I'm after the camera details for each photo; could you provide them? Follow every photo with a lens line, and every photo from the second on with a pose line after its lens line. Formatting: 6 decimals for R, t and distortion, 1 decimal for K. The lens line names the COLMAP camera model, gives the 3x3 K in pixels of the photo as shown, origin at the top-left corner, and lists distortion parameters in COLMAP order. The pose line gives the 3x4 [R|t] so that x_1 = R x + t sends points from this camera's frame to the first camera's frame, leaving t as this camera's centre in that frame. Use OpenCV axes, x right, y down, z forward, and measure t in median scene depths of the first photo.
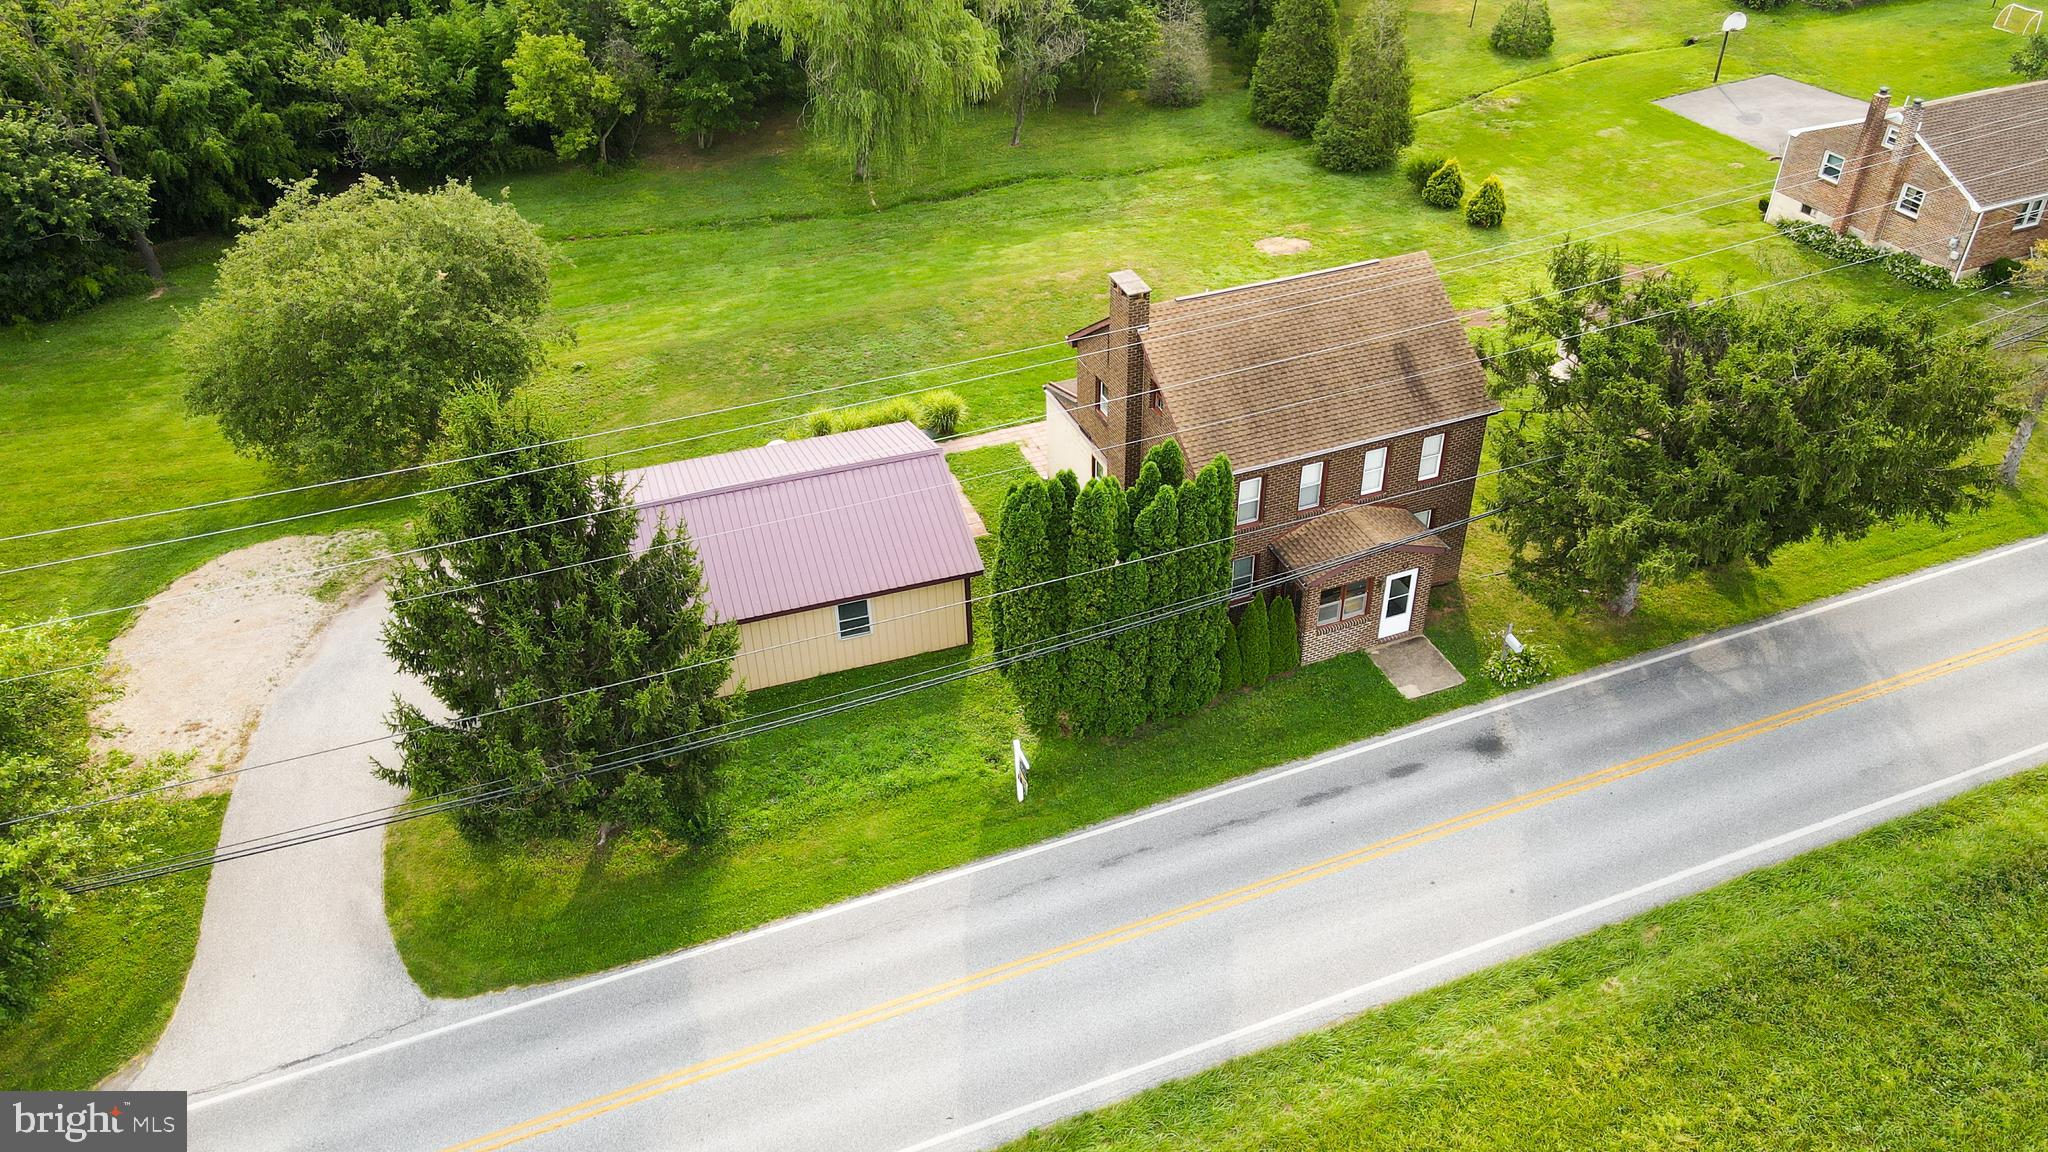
lens RADIAL K [[1509.7, 0, 1030.2], [0, 1509.7, 576.9], [0, 0, 1]] dist [-0.000135, 0.024568]
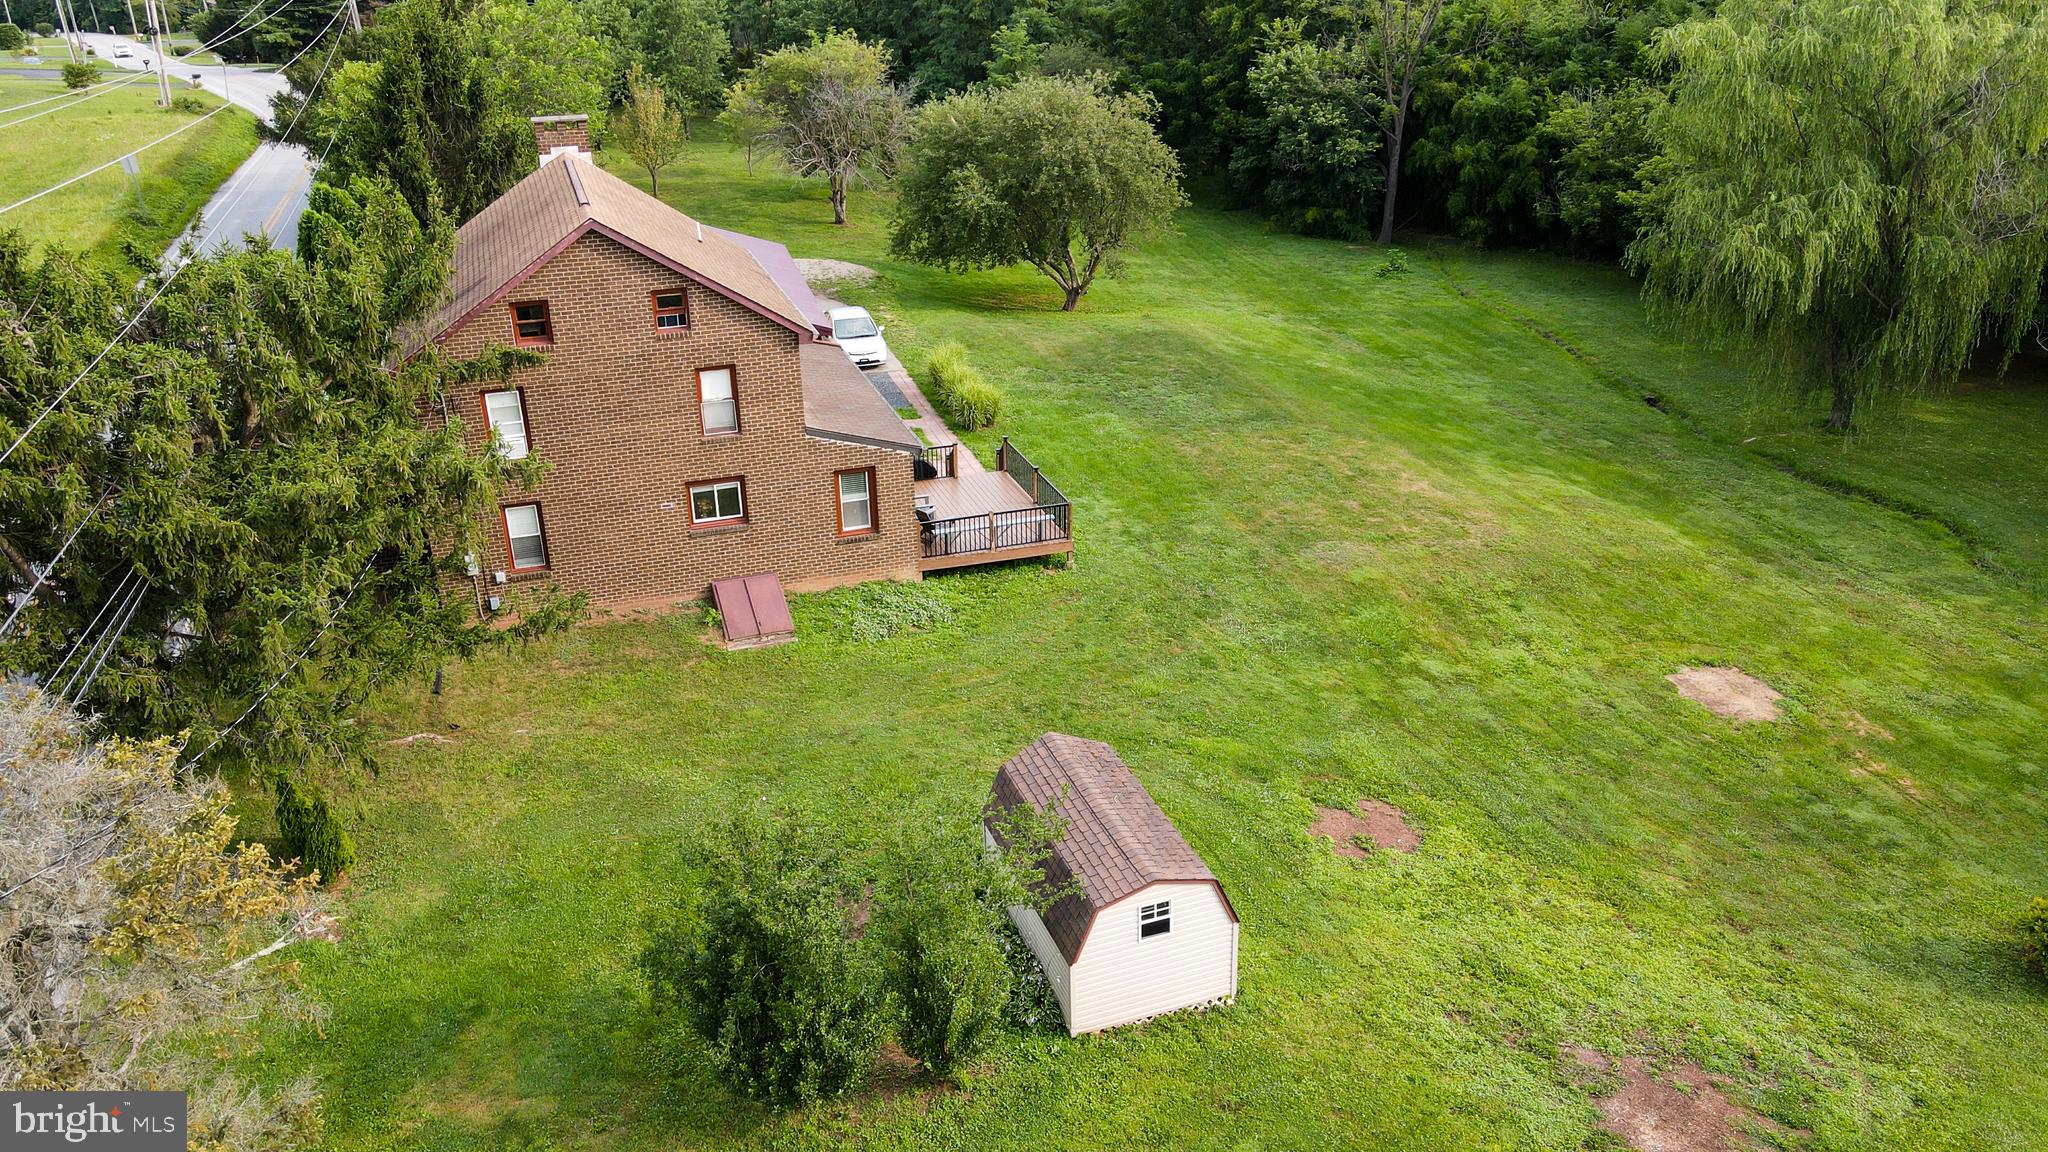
lens RADIAL K [[1509.7, 0, 1017.5], [0, 1509.7, 578.5], [0, 0, 1]] dist [-0.000135, 0.024568]
pose [[-0.050015, 0.433043, -0.899985, 0.941233], [-0.578162, 0.722221, 0.379639, -0.468348], [0.814388, 0.539325, 0.214247, 1.083788]]
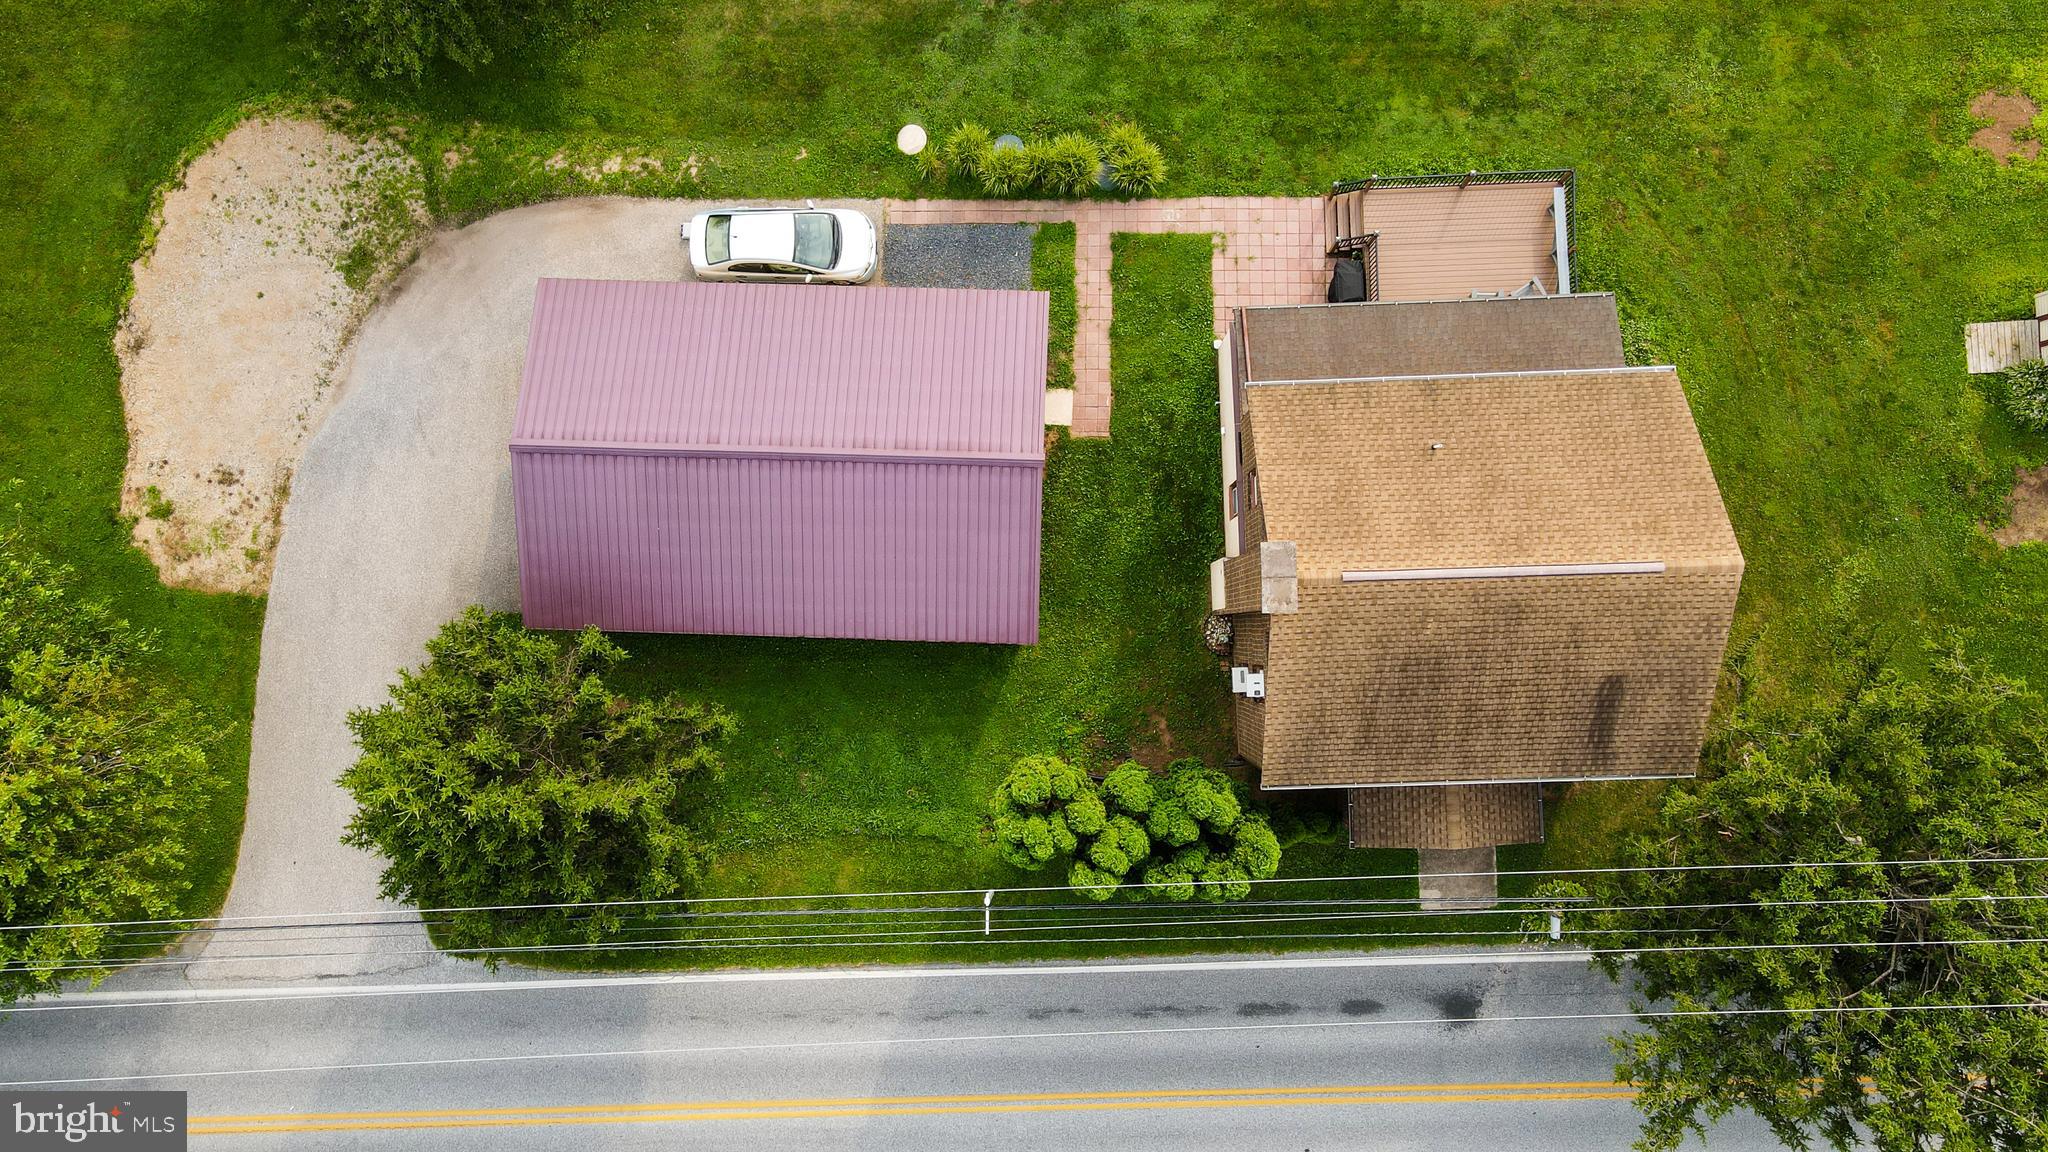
lens RADIAL K [[1509.7, 0, 1029.8], [0, 1509.7, 575.0], [0, 0, 1]] dist [-0.000135, 0.024568]
pose [[0.941845, 0.335785, -0.013298, -0.035196], [-0.197202, 0.584306, 0.787209, -0.683412], [0.272103, -0.738806, 0.616543, 0.471604]]
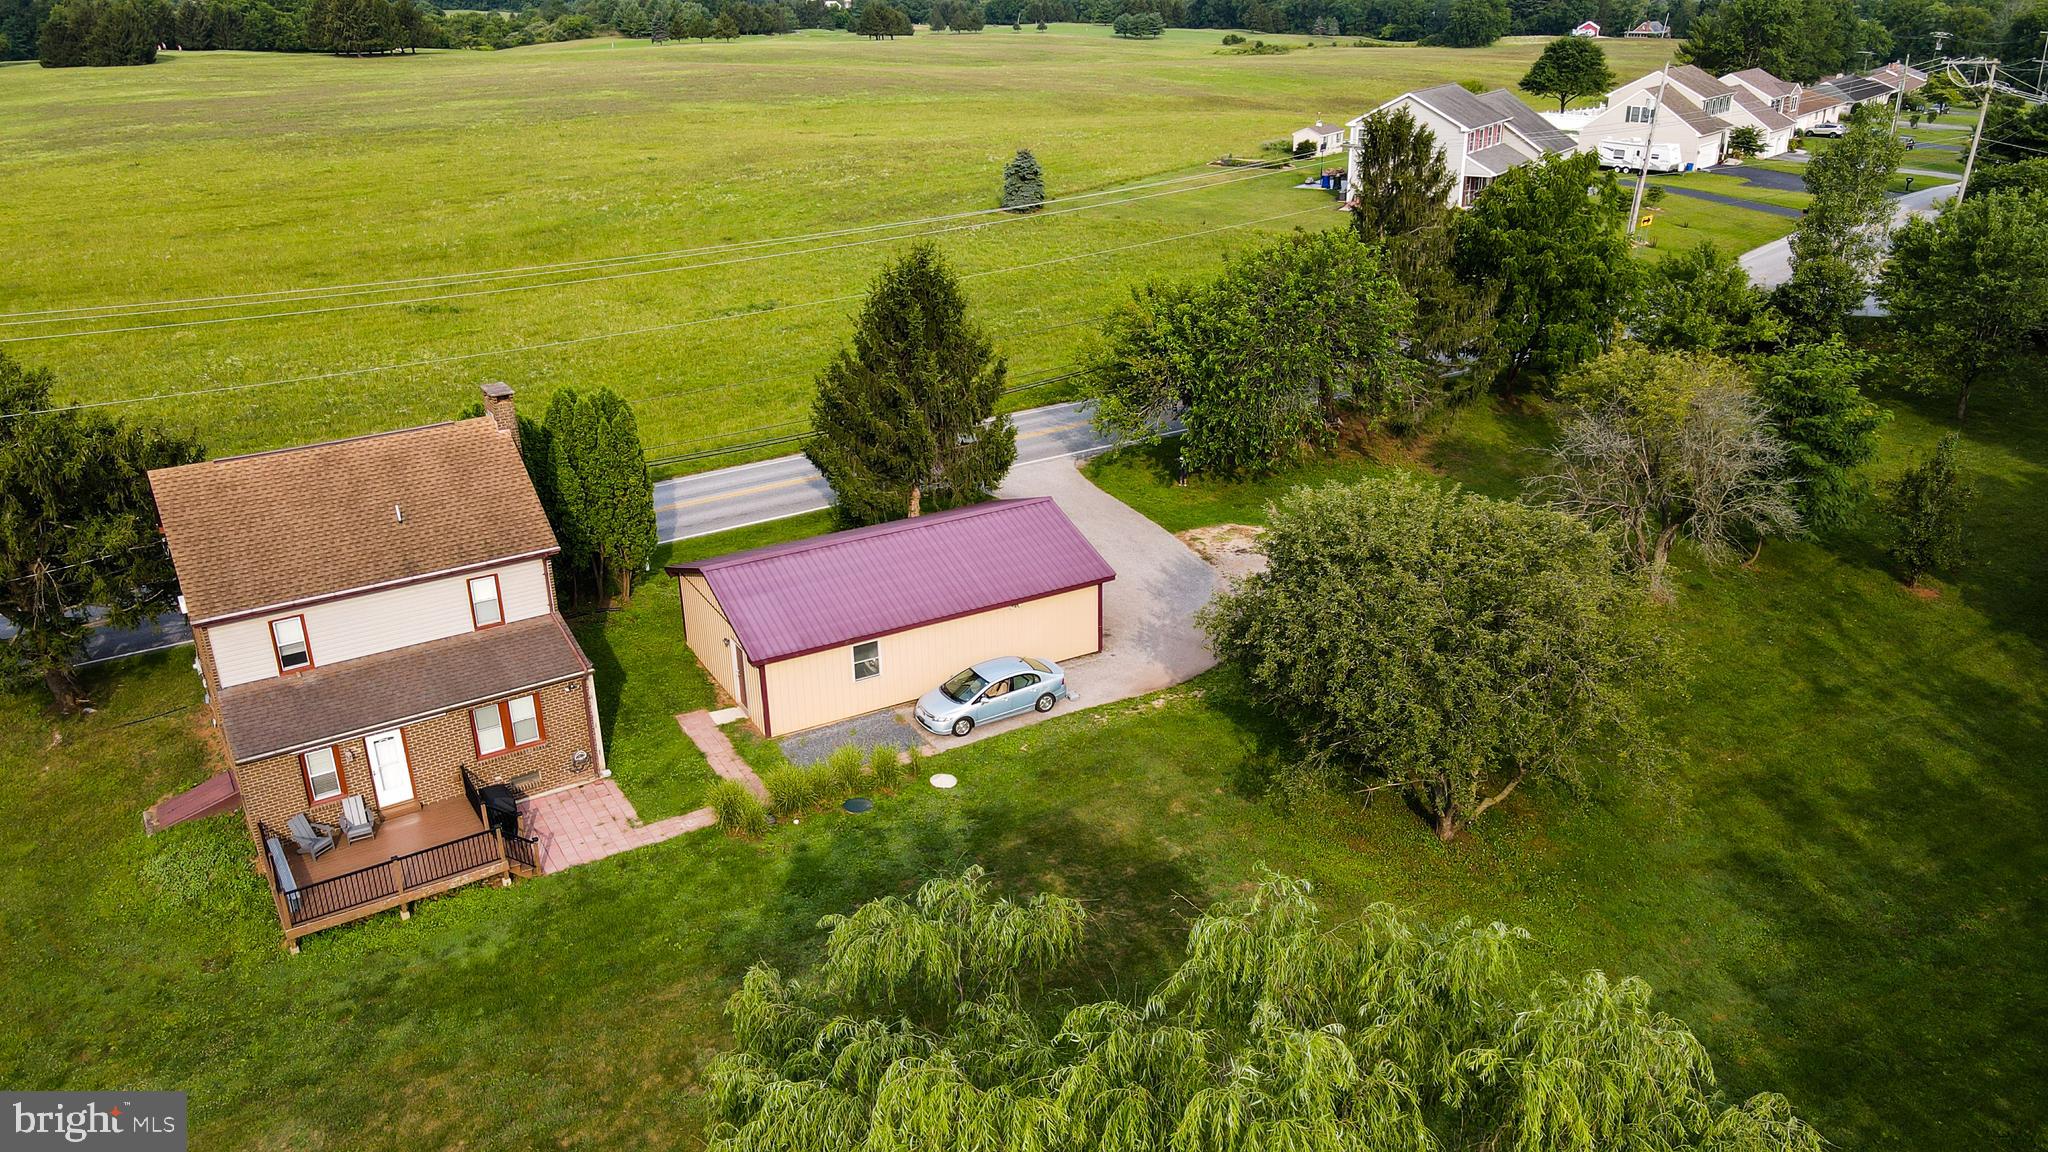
lens RADIAL K [[1509.7, 0, 1024.9], [0, 1509.7, 580.0], [0, 0, 1]] dist [-0.000135, 0.024568]
pose [[-0.979165, 0.109640, -0.170926, -0.100895], [-0.089512, 0.522498, 0.847929, -1.009901], [0.182276, 0.845562, -0.501797, 1.601544]]
